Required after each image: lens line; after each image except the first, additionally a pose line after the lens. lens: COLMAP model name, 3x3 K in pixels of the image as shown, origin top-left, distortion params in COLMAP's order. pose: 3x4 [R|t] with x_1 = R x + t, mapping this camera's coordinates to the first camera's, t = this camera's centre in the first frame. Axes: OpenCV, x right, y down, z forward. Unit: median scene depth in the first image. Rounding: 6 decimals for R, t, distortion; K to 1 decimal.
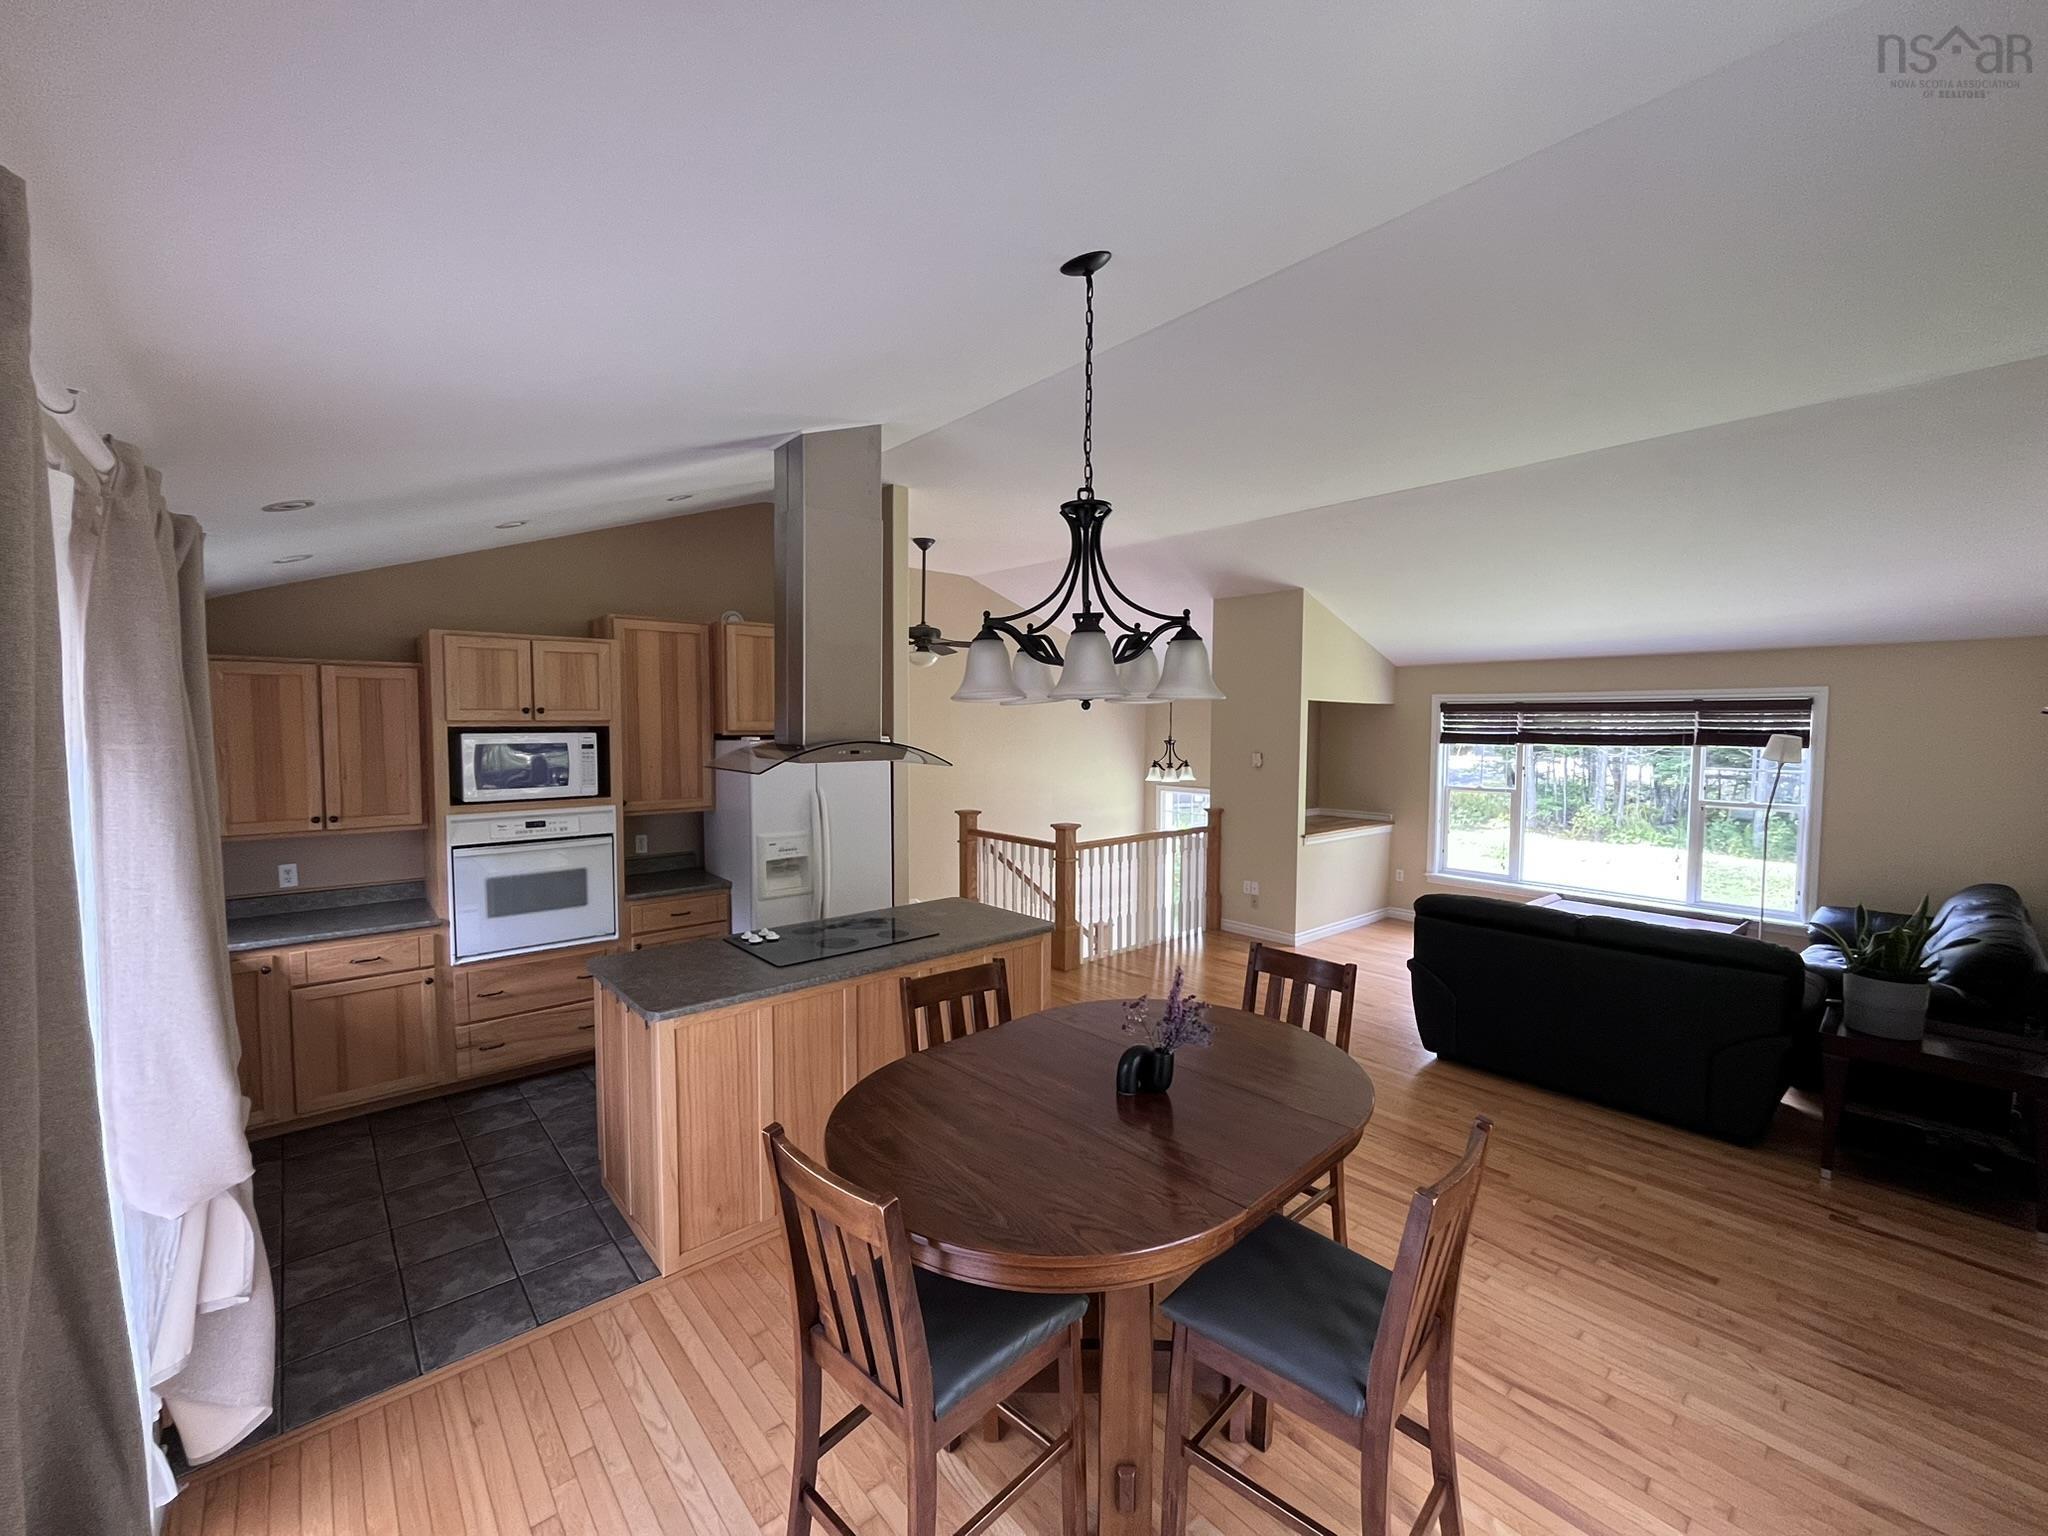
lens RADIAL K [[829.7, 0, 1018.4], [0, 829.7, 769.5], [0, 0, 1]] dist [-0.002988, -0.000812]
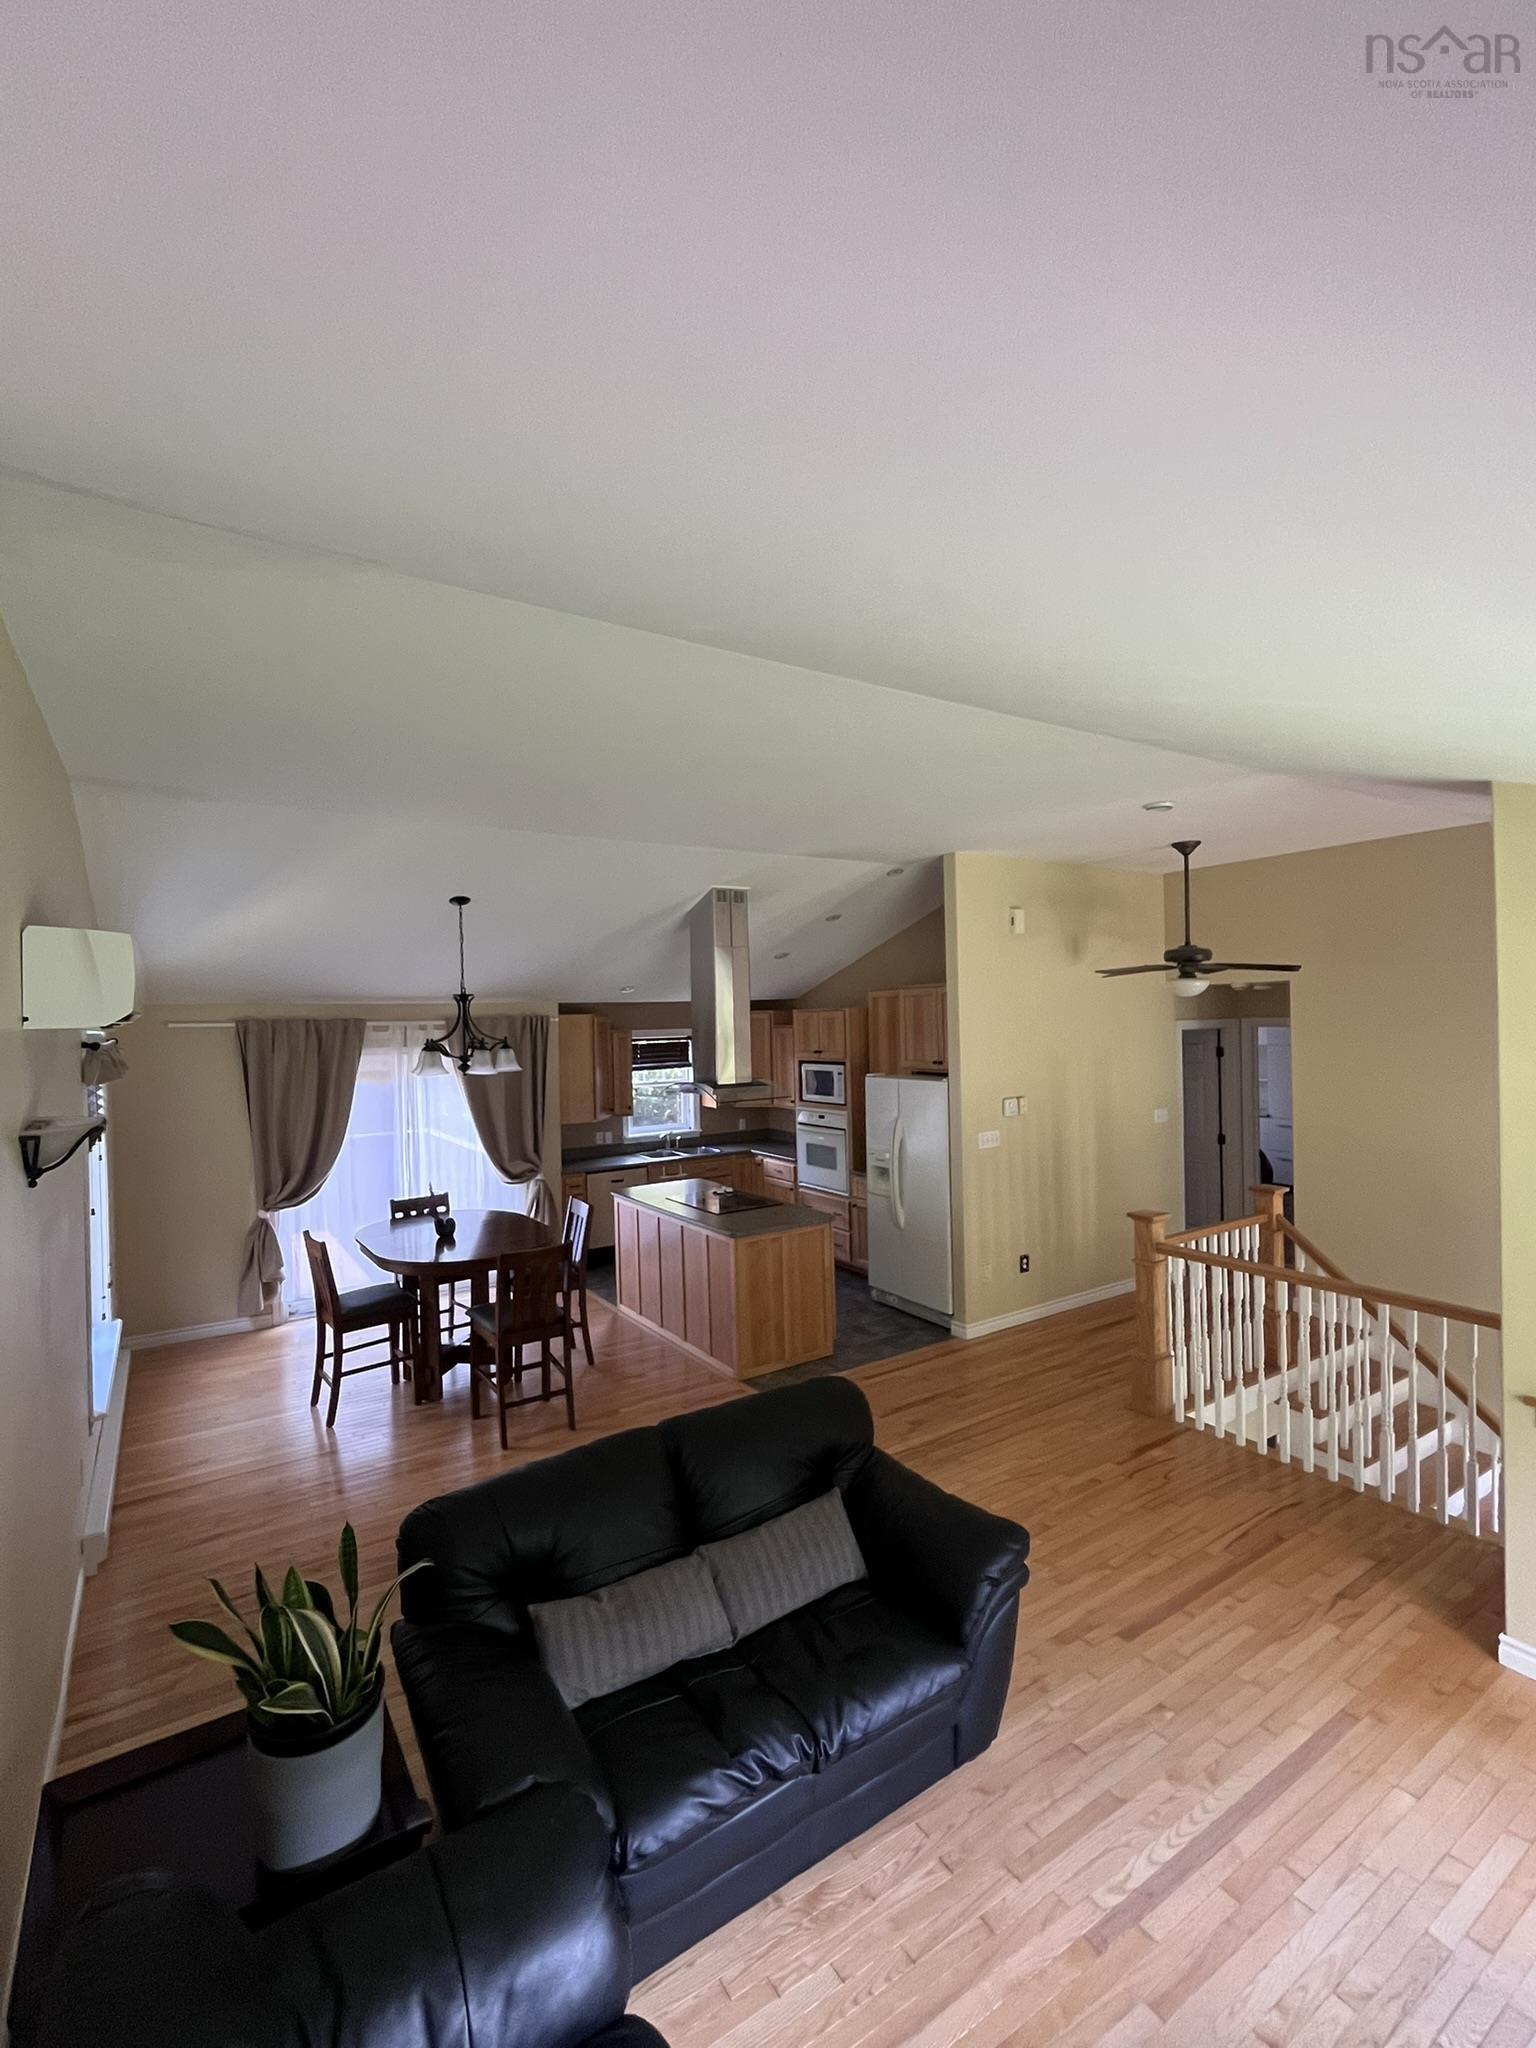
lens RADIAL K [[919.6, 0, 768.0], [0, 919.6, 1024.0], [0, 0, 1]] dist [0.000078, 0.000023]
pose [[-0.134416, 0.010292, -0.990872, 1.343804], [-0.030724, 0.999422, 0.014549, -0.153004], [0.990449, 0.032399, -0.134022, 1.129107]]
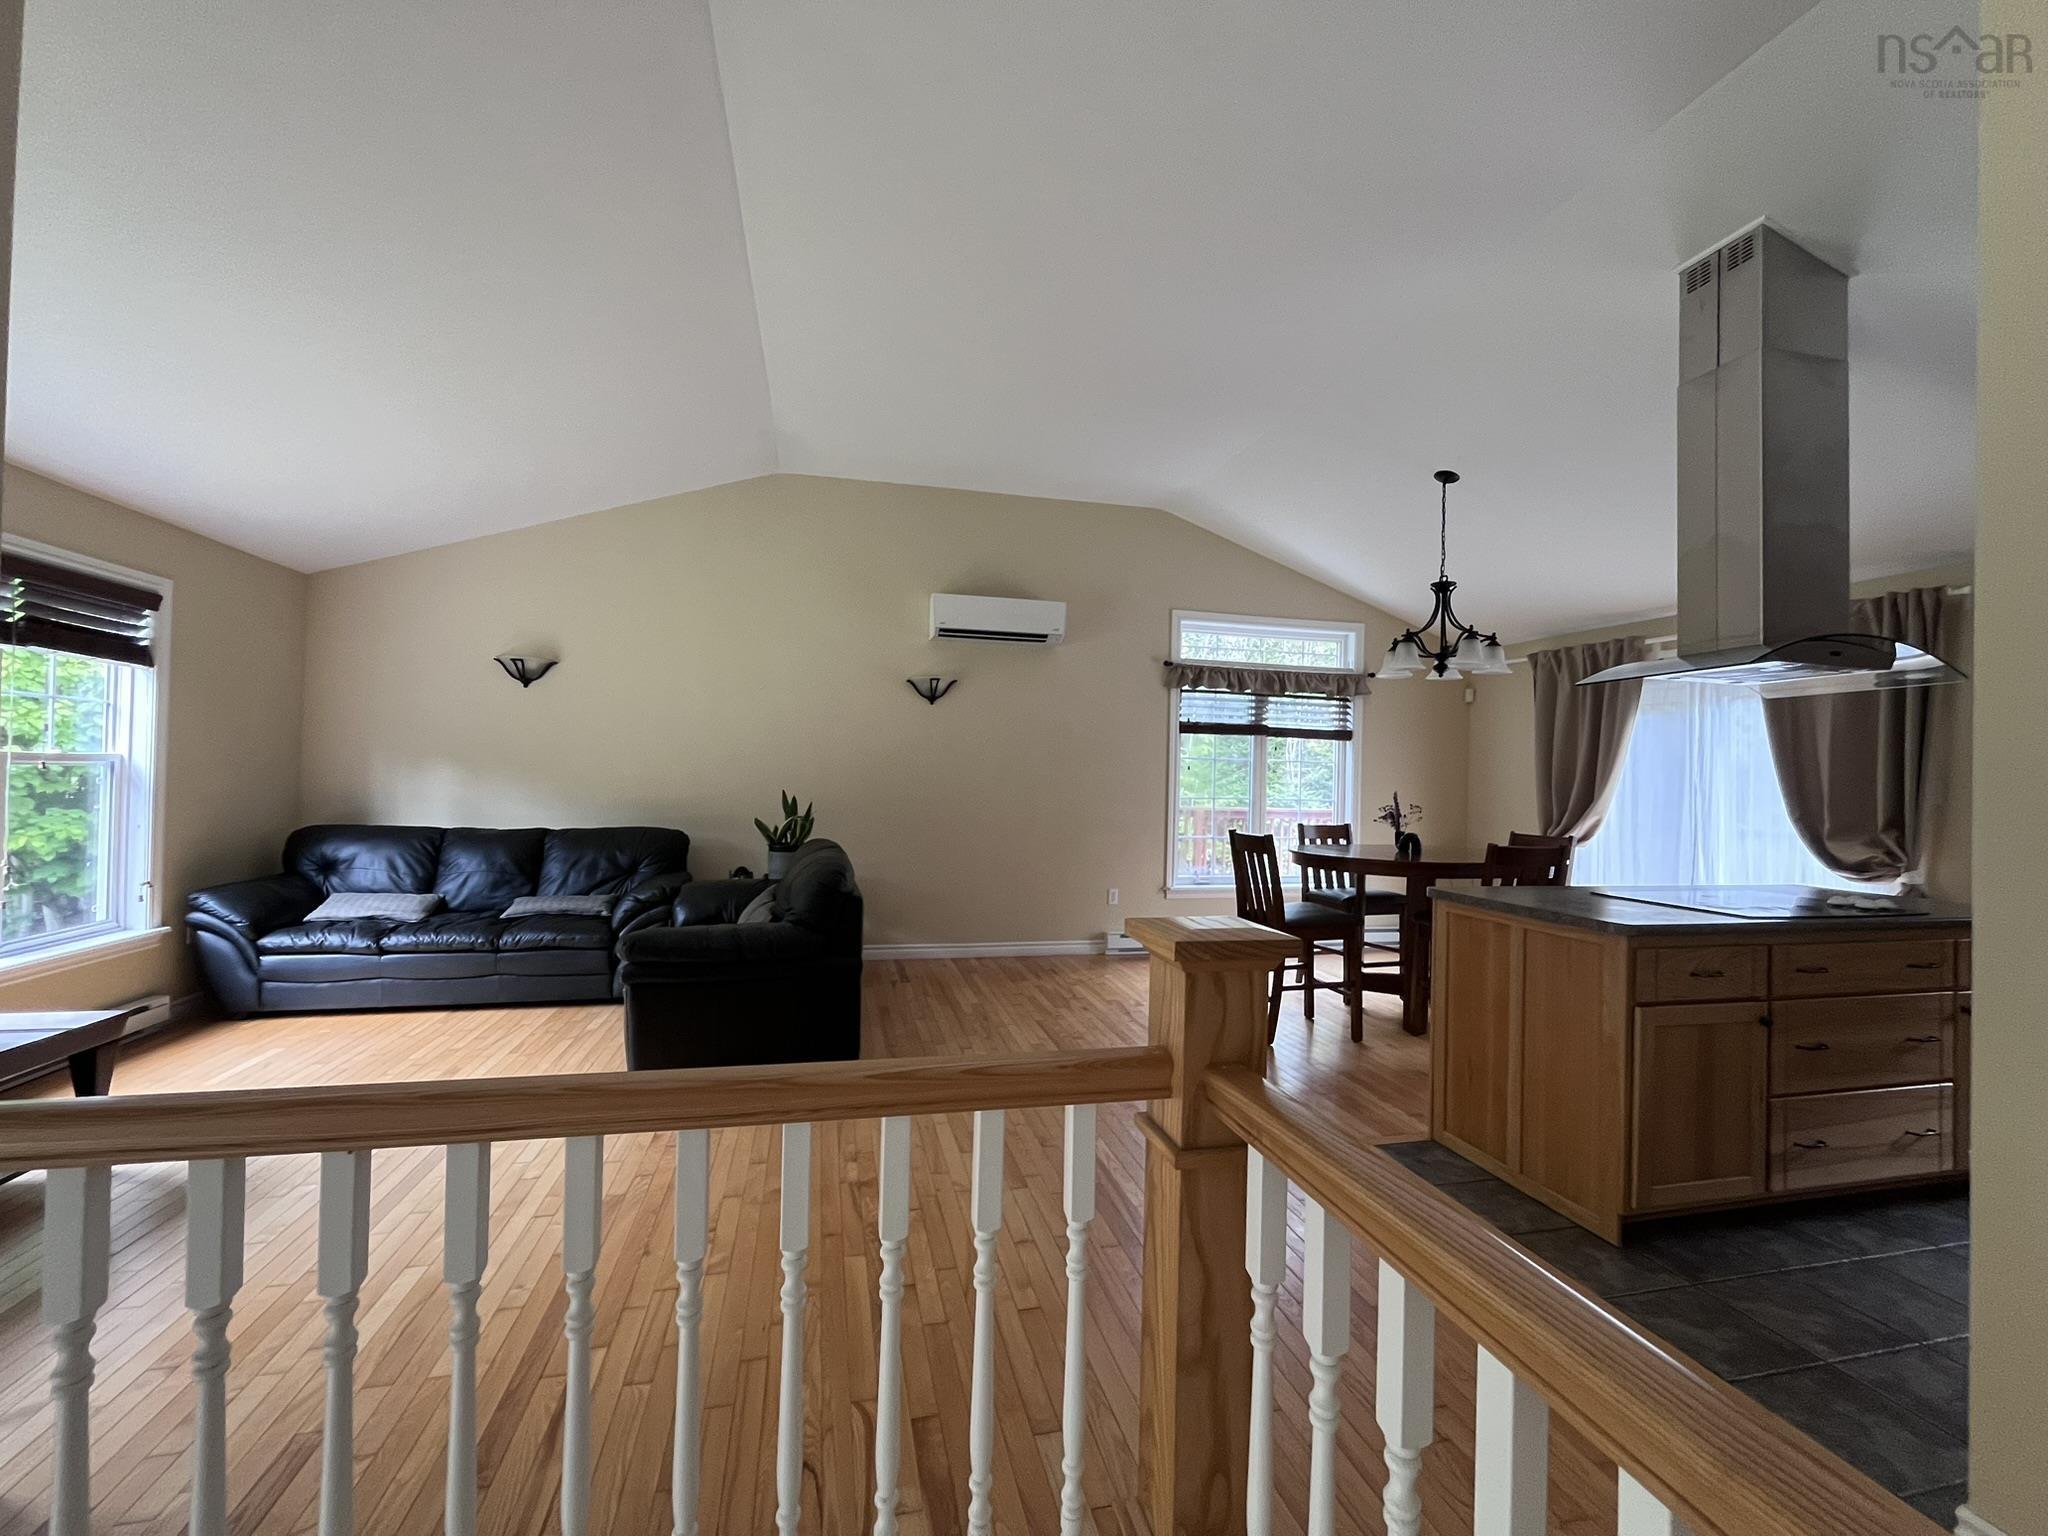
lens RADIAL K [[829.7, 0, 1018.4], [0, 829.7, 769.5], [0, 0, 1]] dist [-0.002988, -0.000812]
pose [[-0.880956, -0.019483, 0.472797, 0.011857], [-0.003123, 0.999370, 0.035364, 0.043984], [-0.473188, 0.029678, -0.880462, 1.721001]]
